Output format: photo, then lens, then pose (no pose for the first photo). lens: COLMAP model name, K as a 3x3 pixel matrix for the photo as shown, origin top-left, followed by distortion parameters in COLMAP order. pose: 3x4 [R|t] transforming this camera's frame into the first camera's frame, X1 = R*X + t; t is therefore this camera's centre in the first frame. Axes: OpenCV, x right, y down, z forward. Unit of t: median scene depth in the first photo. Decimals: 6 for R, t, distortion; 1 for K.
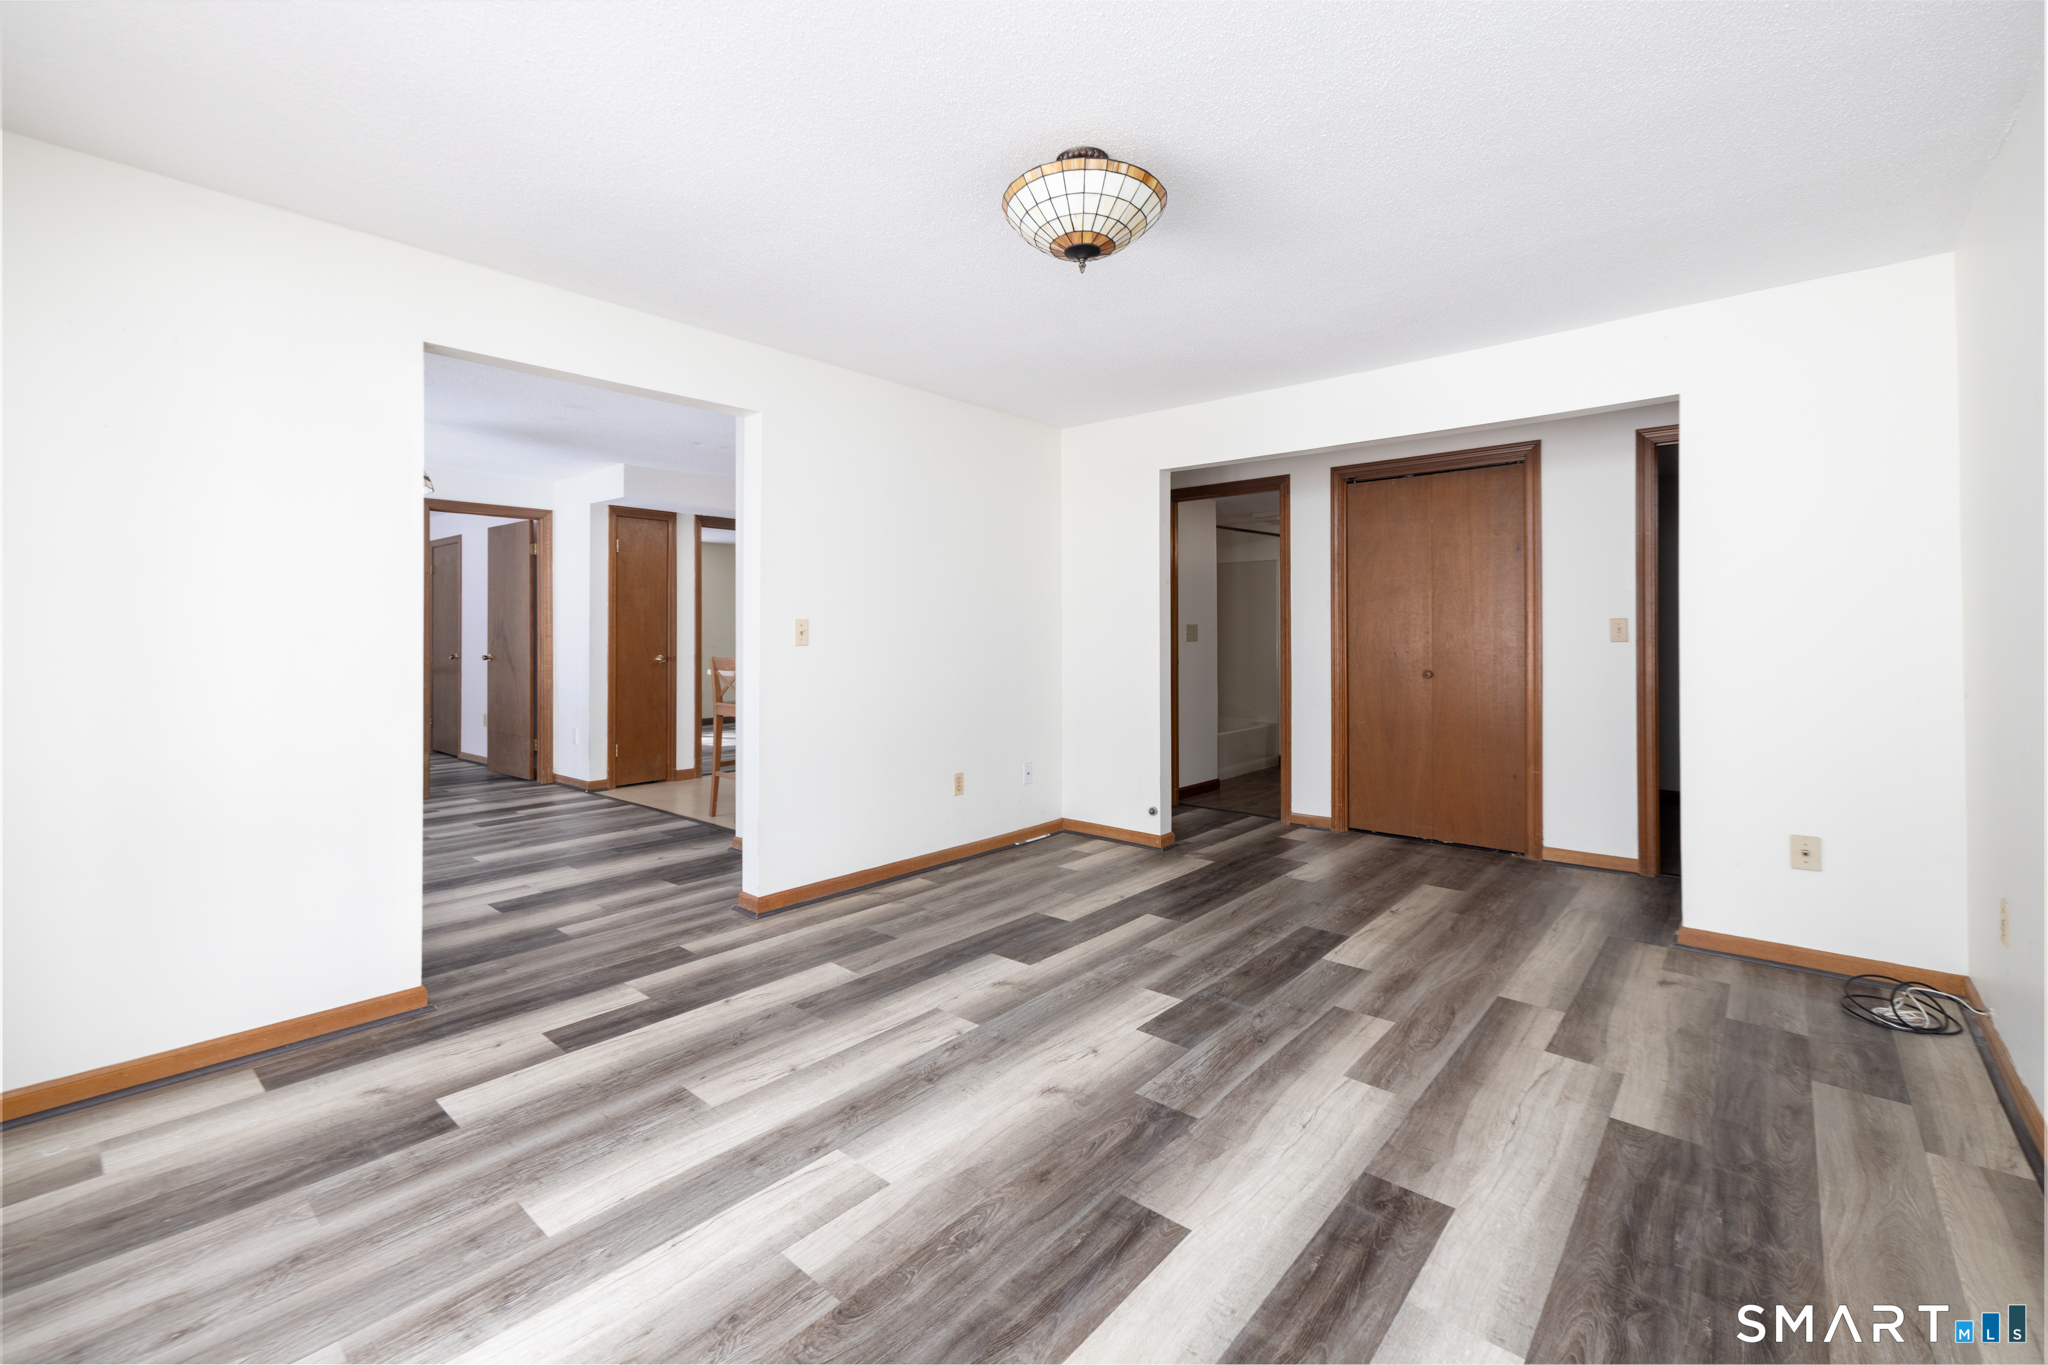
lens RADIAL K [[860.9, 0, 972.7], [0, 860.9, 626.1], [0, 0, 1]] dist [-0.010664, 0.000364]
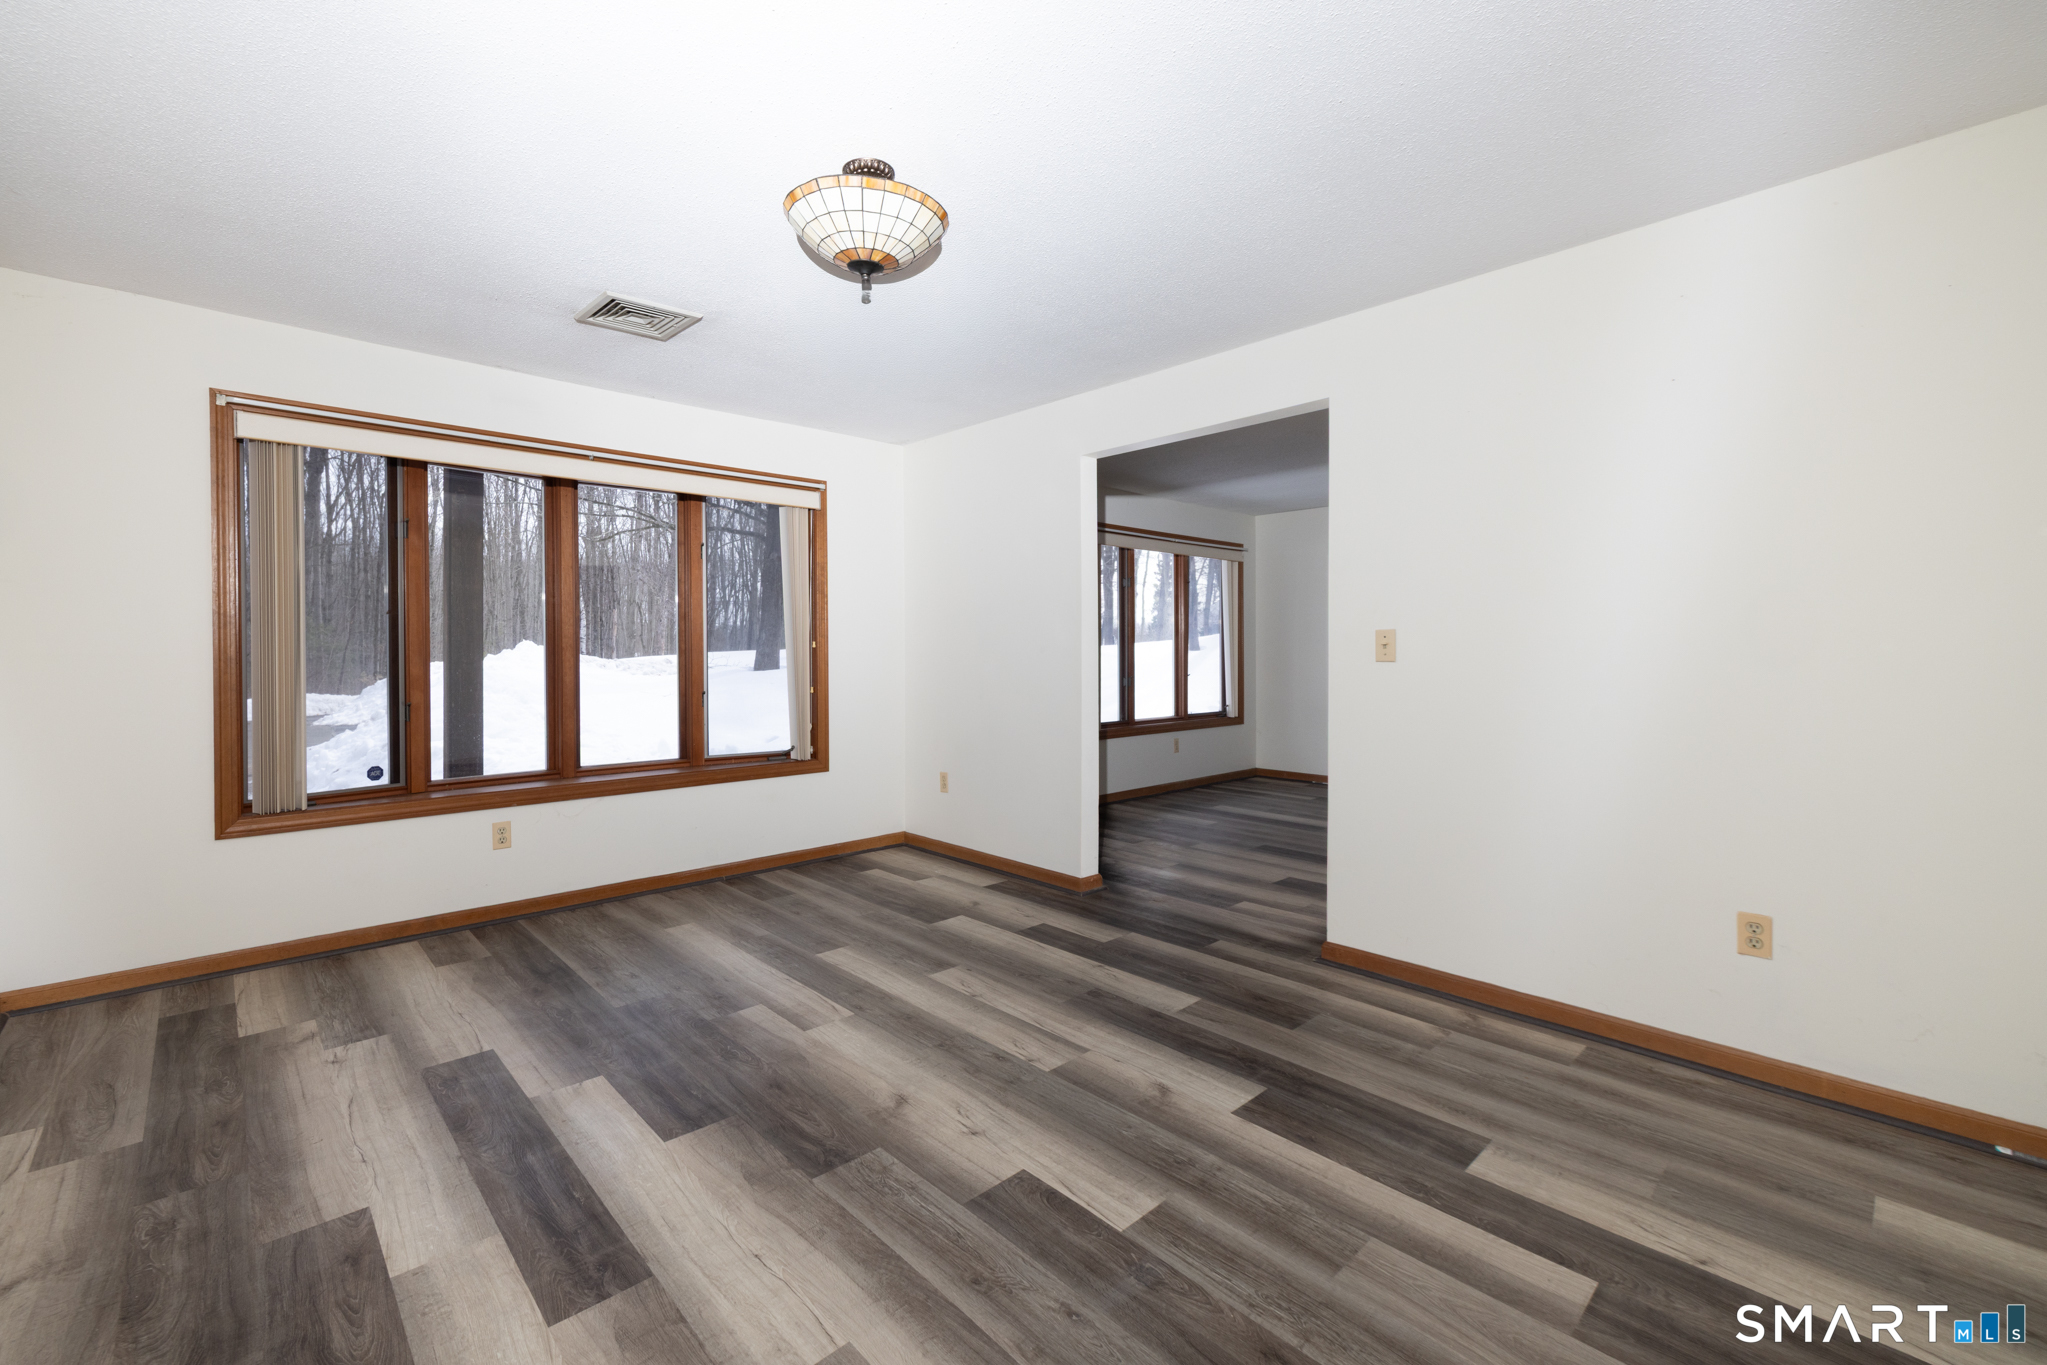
lens RADIAL K [[872.1, 0, 976.8], [0, 872.1, 653.0], [0, 0, 1]] dist [0.000105, -0.000062]
pose [[-0.097015, 0.008913, -0.995243, 0.914599], [0.011116, 0.999907, 0.007871, 0.016343], [0.995221, -0.010299, -0.097105, 1.008838]]
